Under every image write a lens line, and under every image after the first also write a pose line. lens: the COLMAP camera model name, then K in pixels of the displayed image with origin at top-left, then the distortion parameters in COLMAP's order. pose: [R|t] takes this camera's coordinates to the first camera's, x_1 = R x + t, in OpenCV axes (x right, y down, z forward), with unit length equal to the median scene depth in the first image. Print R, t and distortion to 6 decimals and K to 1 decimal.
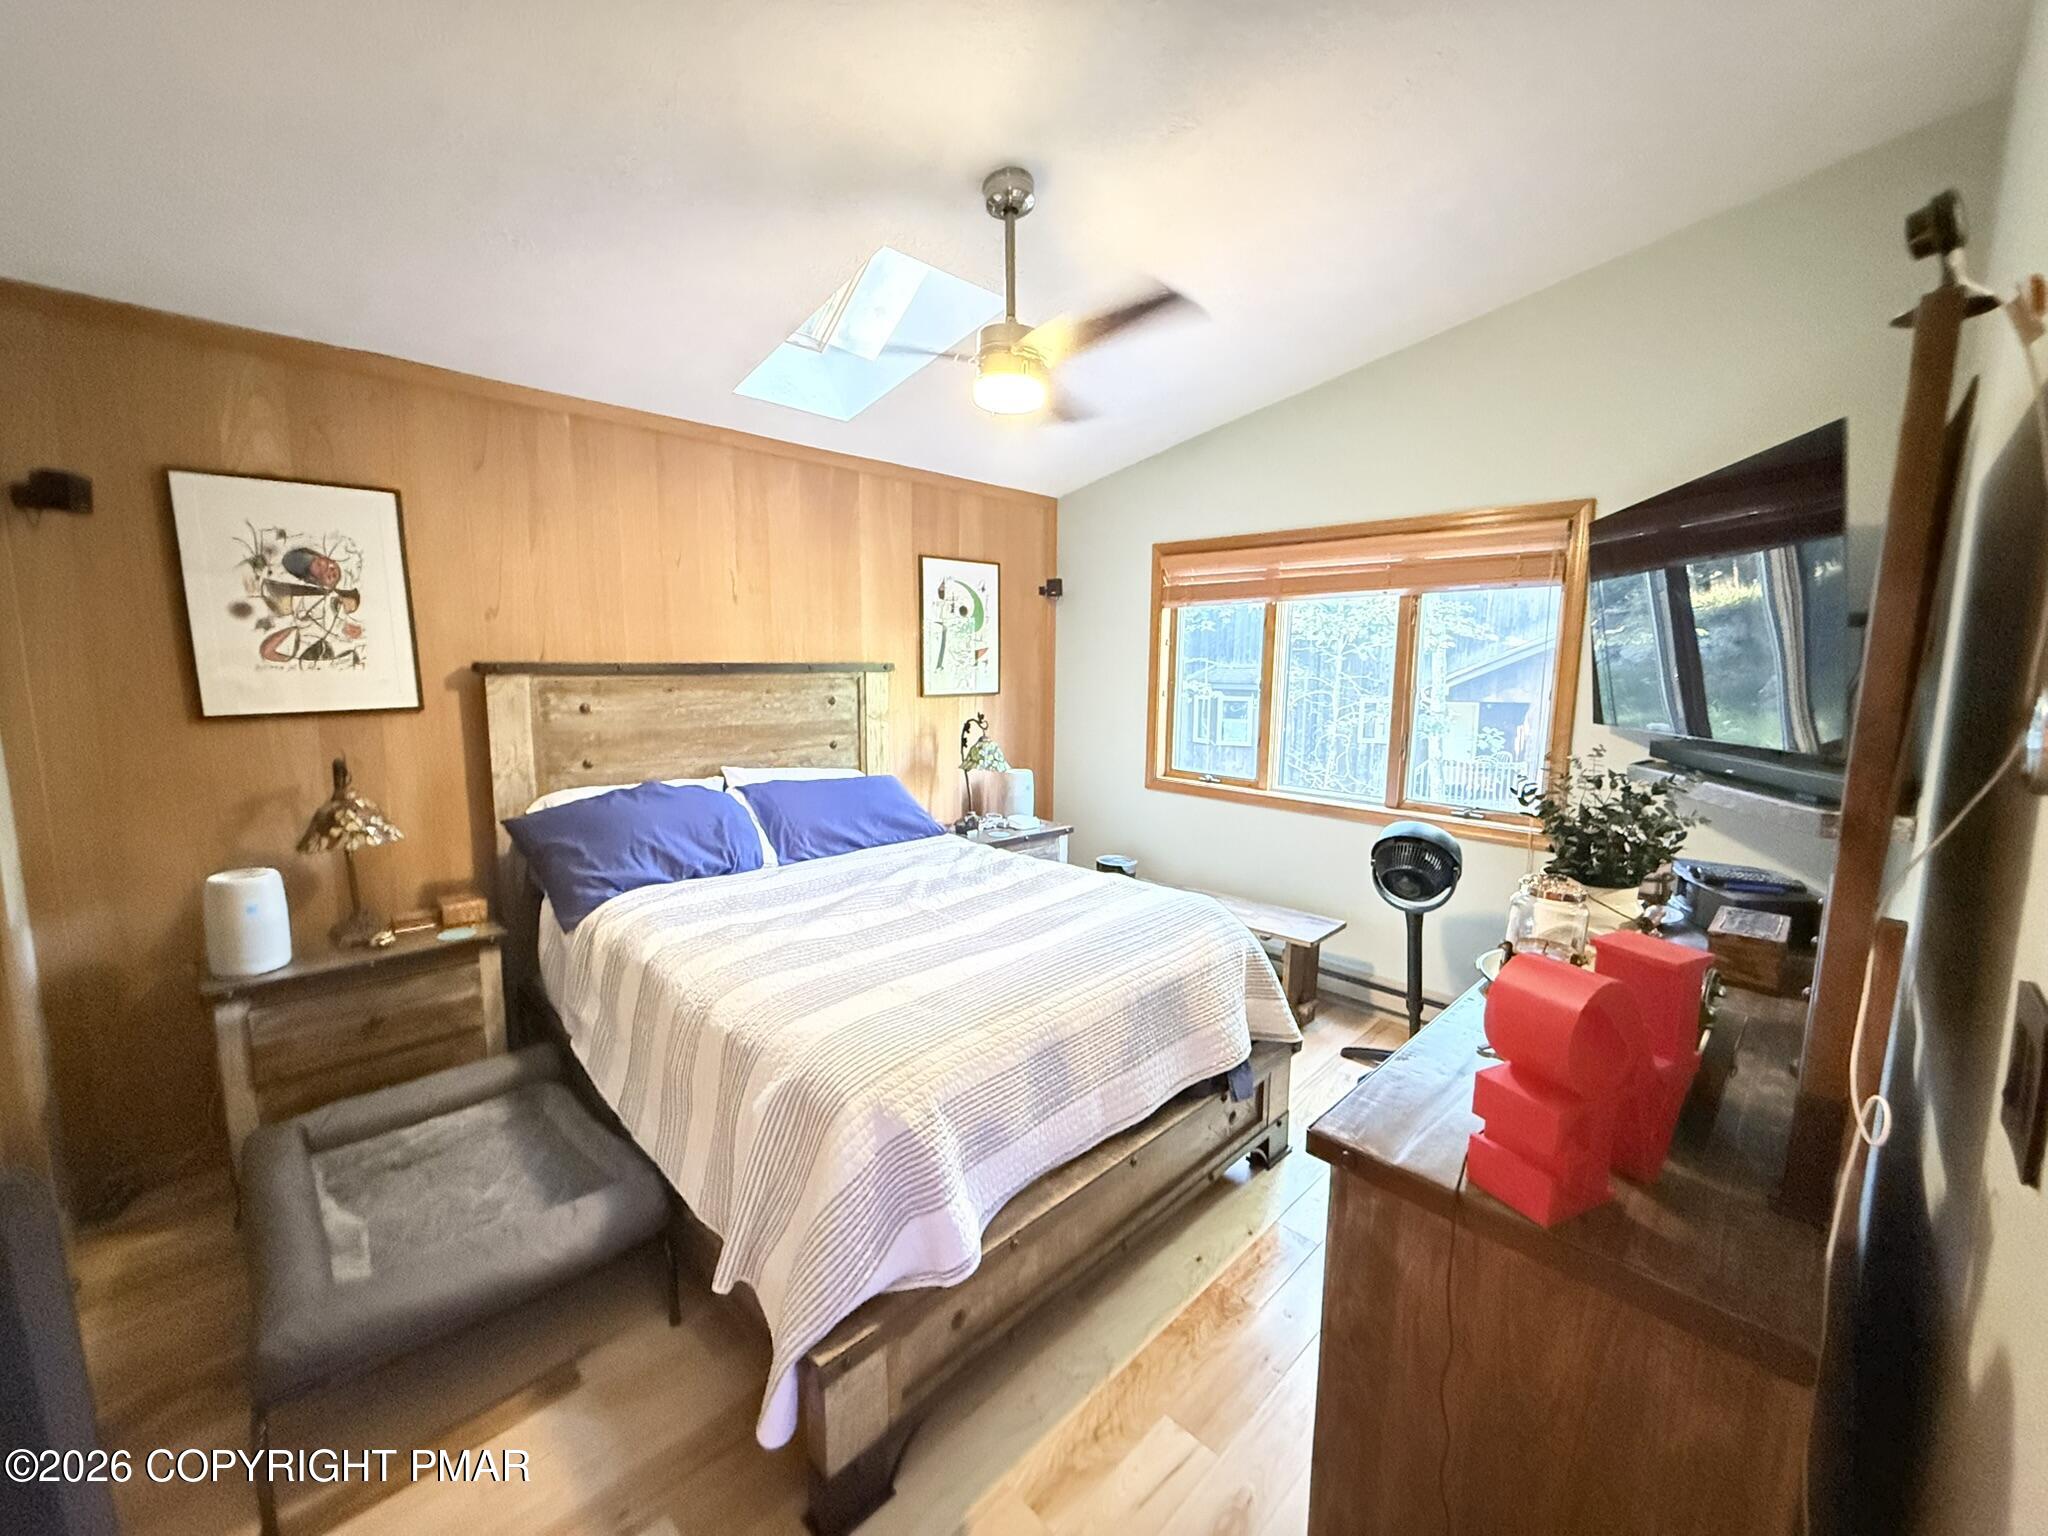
lens RADIAL K [[819.9, 0, 1020.9], [0, 819.9, 767.3], [0, 0, 1]] dist [0.000884, -0.000733]
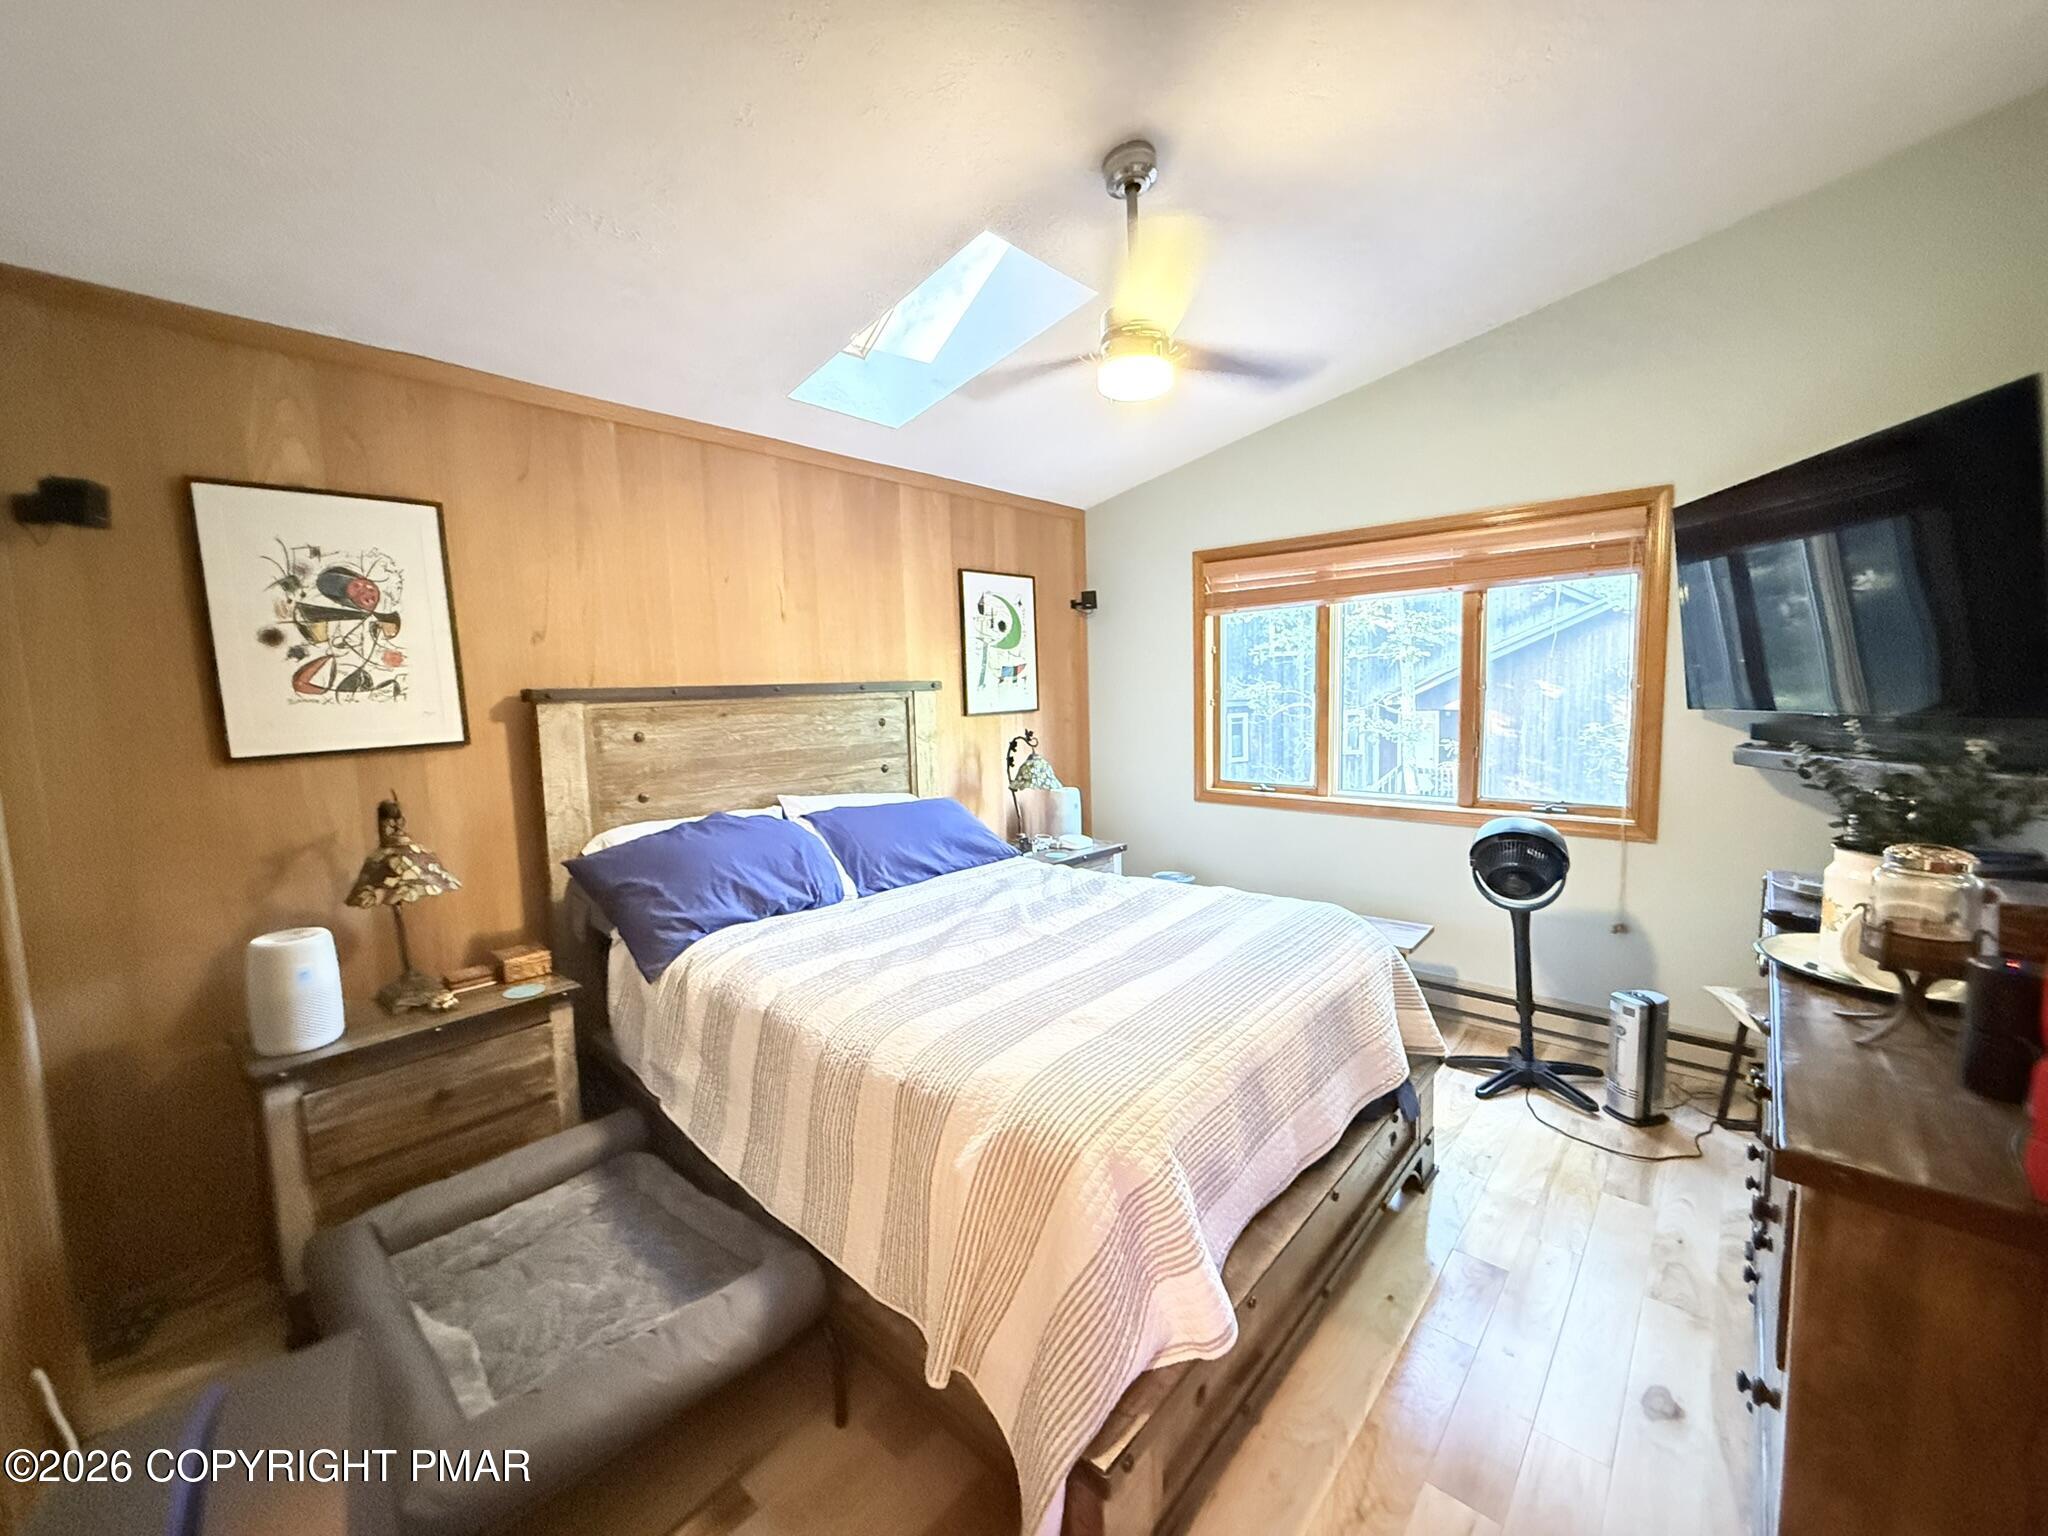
lens RADIAL K [[819.9, 0, 1024.4], [0, 819.9, 767.5], [0, 0, 1]] dist [0.000884, -0.000733]
pose [[0.997409, -0.043658, 0.057169, -0.180691], [0.045558, 0.998437, -0.032362, 0.013834], [-0.055667, 0.034883, 0.997840, 0.068634]]
